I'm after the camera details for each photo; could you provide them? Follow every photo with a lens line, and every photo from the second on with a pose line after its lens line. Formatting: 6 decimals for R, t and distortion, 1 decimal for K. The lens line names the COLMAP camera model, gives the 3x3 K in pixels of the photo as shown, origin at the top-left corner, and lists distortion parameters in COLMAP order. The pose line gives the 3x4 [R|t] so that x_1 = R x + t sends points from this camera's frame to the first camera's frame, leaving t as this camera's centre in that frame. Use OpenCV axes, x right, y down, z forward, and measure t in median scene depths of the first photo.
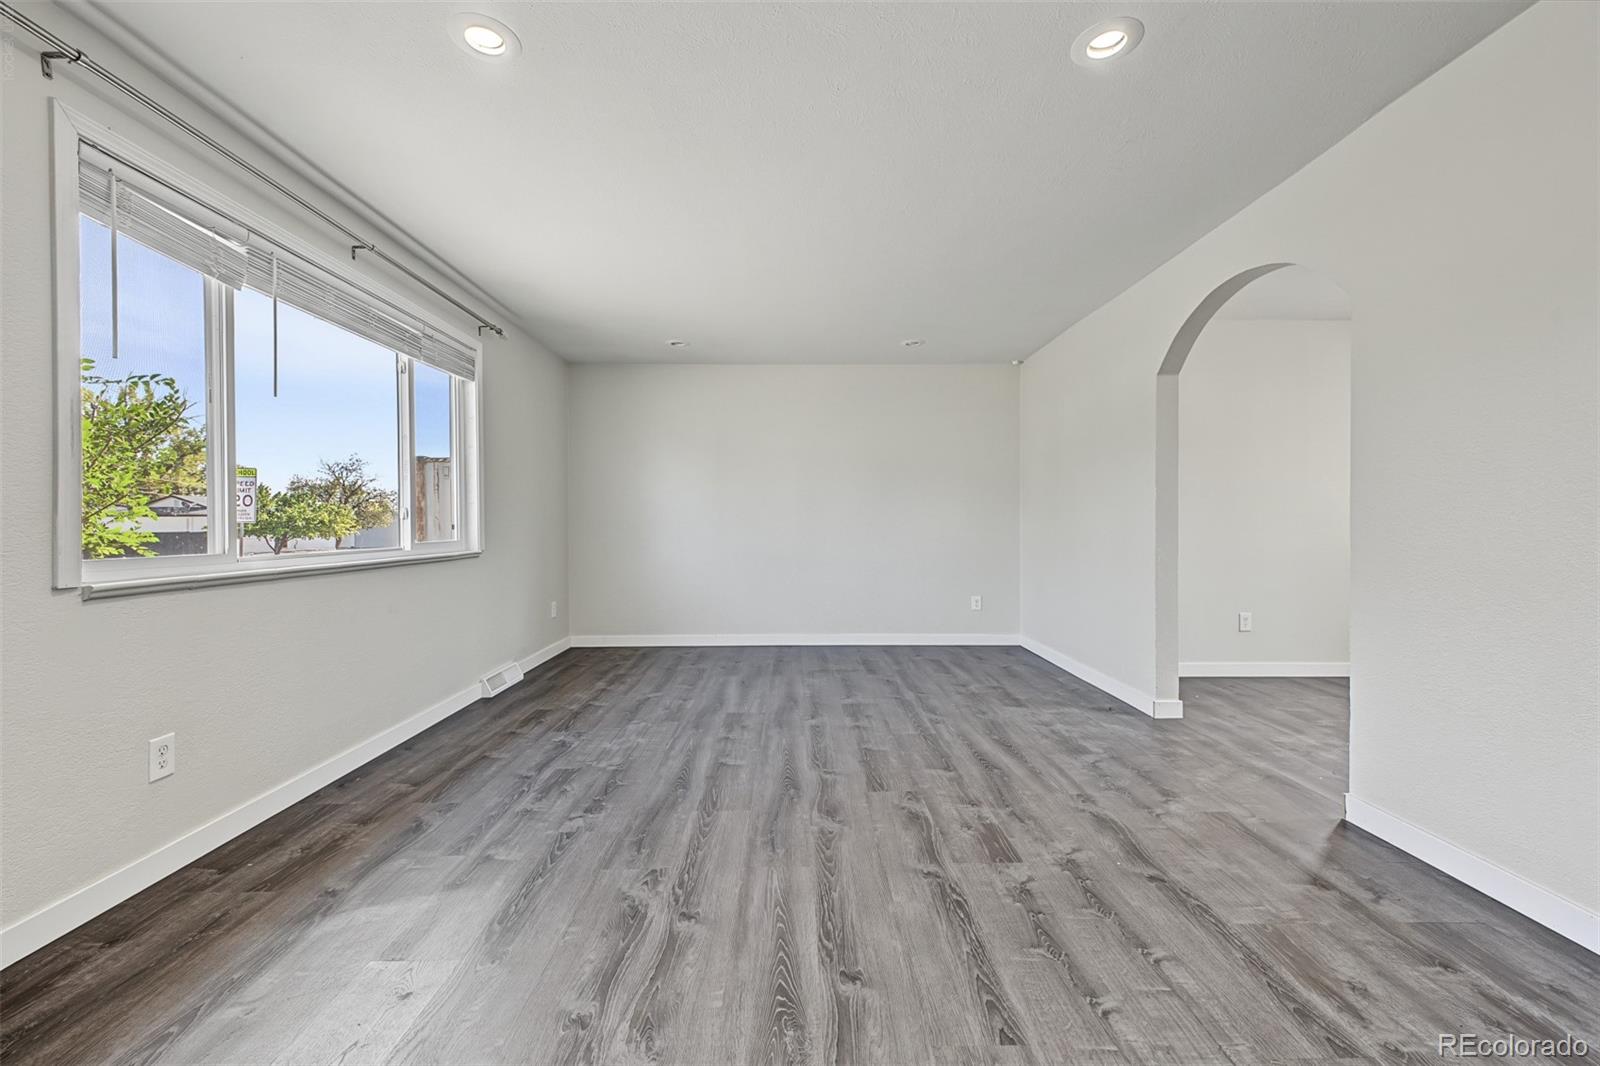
lens RADIAL K [[639.1, 0, 800.8], [0, 639.1, 527.0], [0, 0, 1]] dist [0.017200, -0.002883]
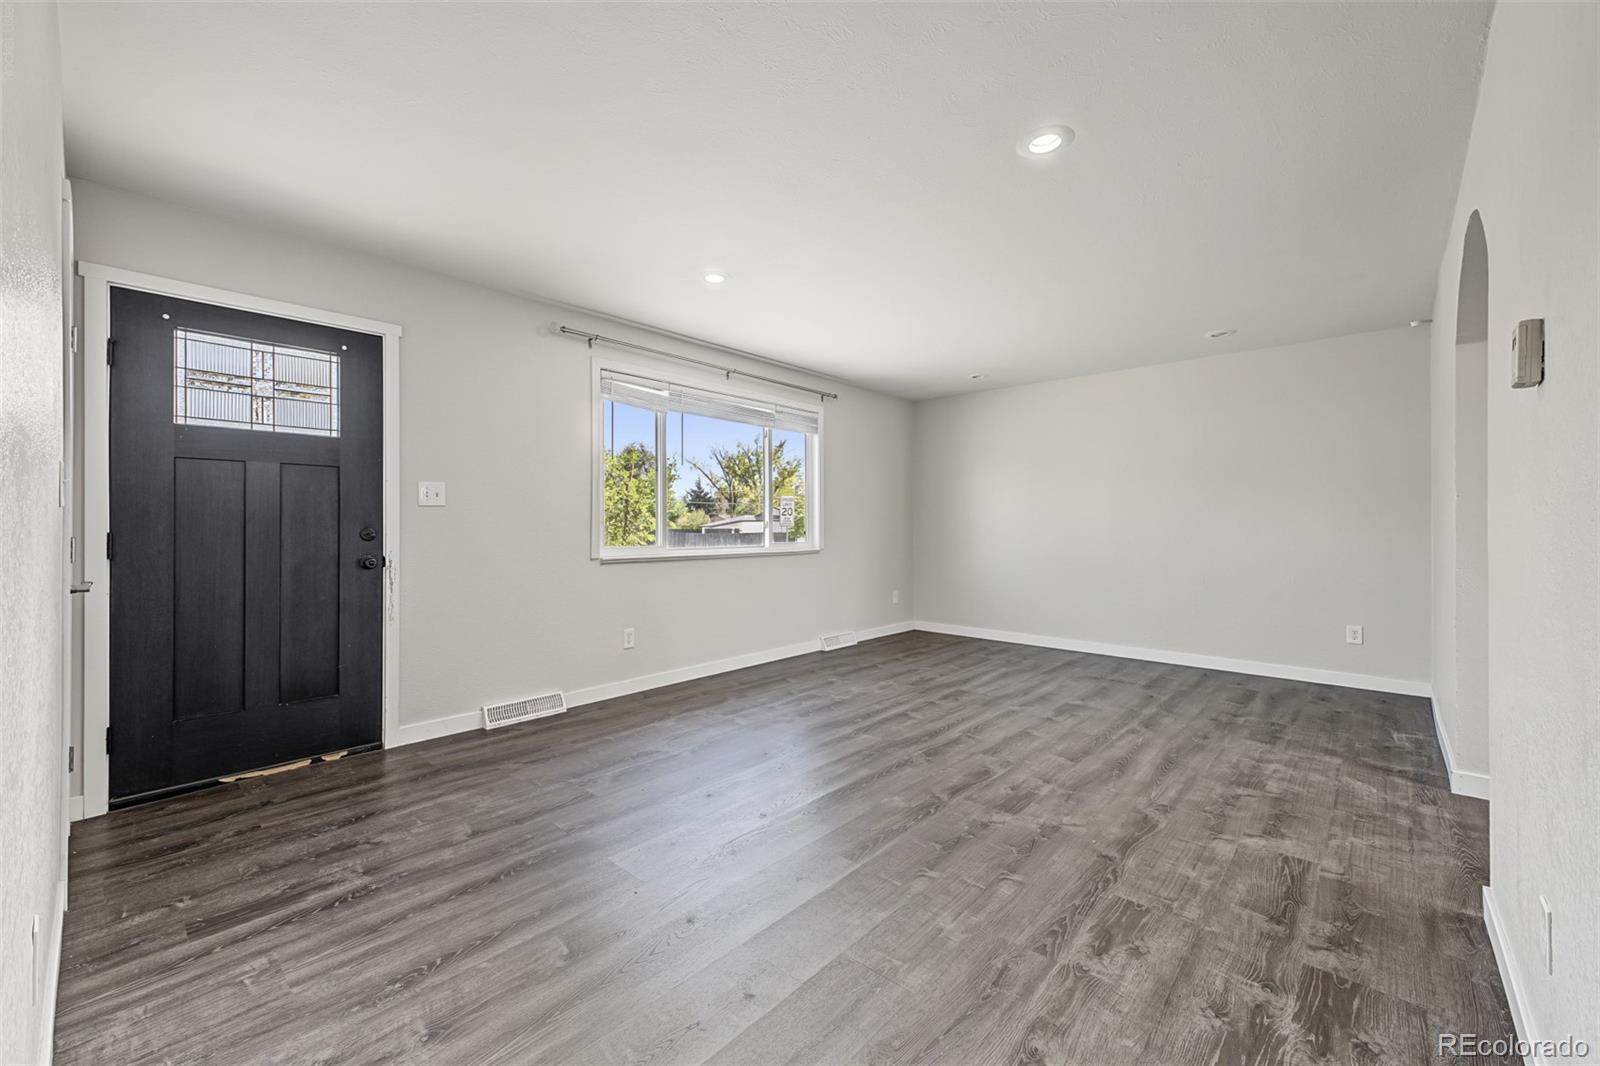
lens RADIAL K [[639.1, 0, 794.3], [0, 639.1, 529.2], [0, 0, 1]] dist [0.017200, -0.002883]
pose [[0.725956, 0.007077, -0.687705, 0.707814], [-0.008385, 0.999964, 0.001438, -0.016548], [0.687690, 0.004723, 0.725989, -0.144057]]
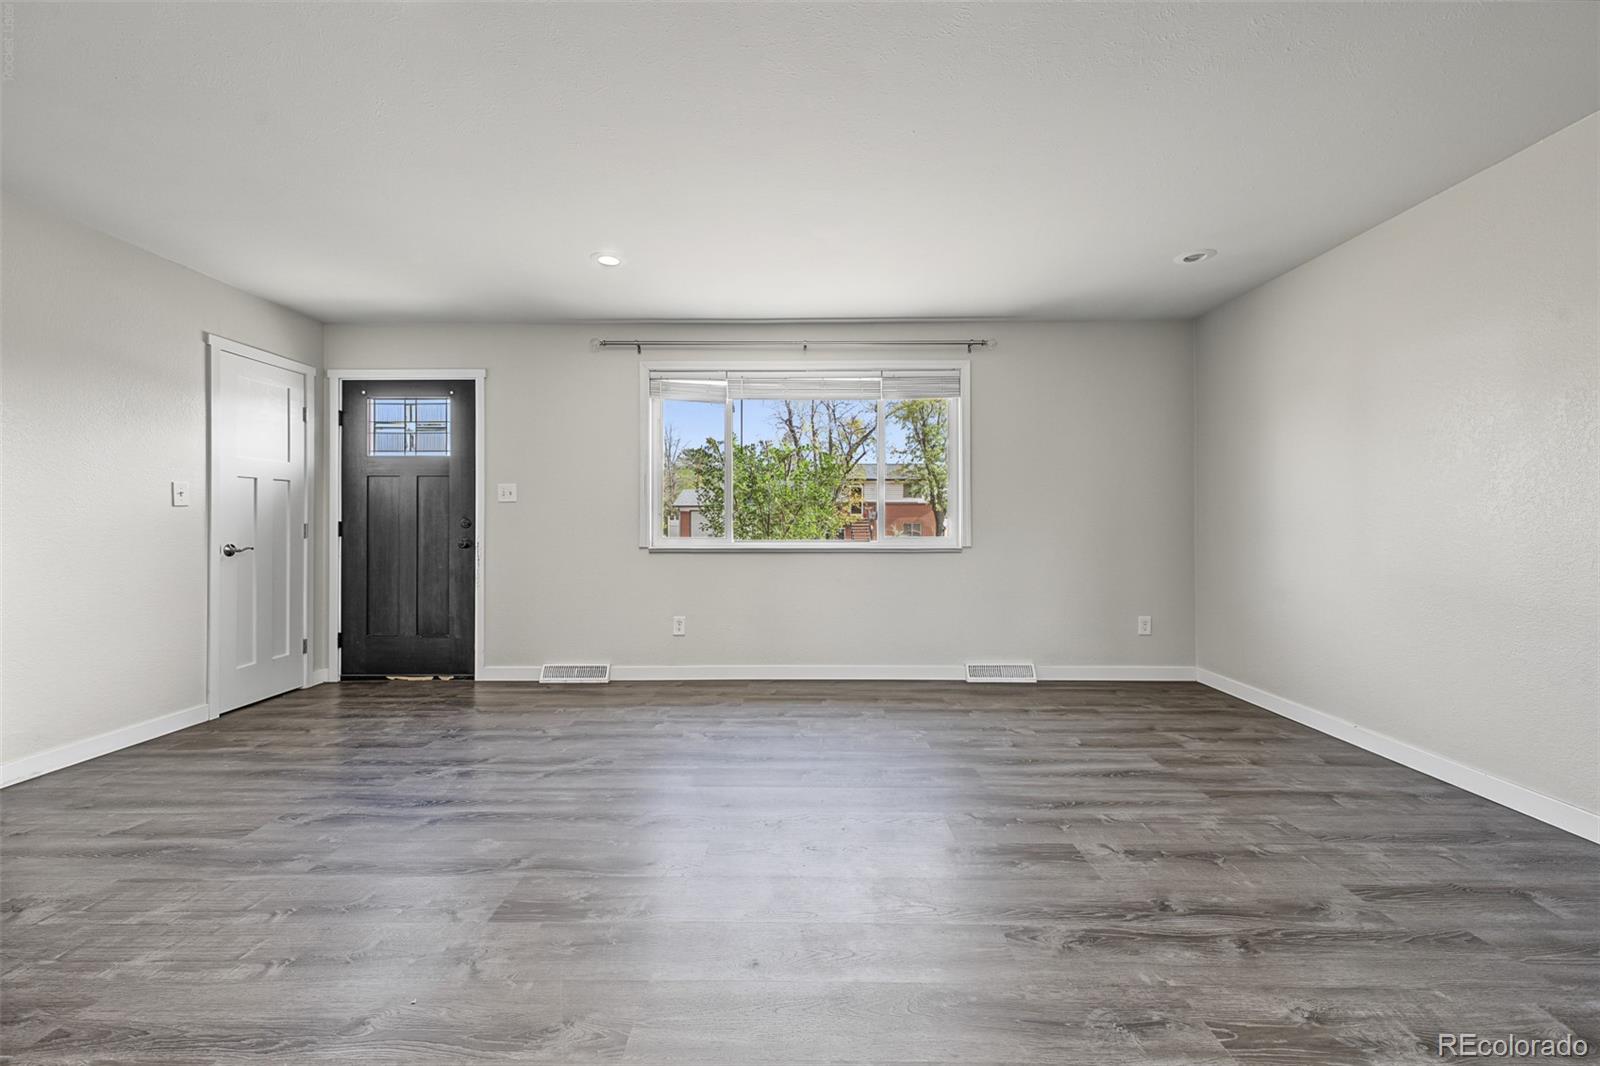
lens RADIAL K [[639.1, 0, 799.5], [0, 639.1, 524.2], [0, 0, 1]] dist [0.017200, -0.002883]
pose [[-0.025962, 0.007542, -0.999634, 0.963559], [-0.006867, 0.999947, 0.007723, -0.015782], [0.999639, 0.007065, -0.025909, 1.159631]]
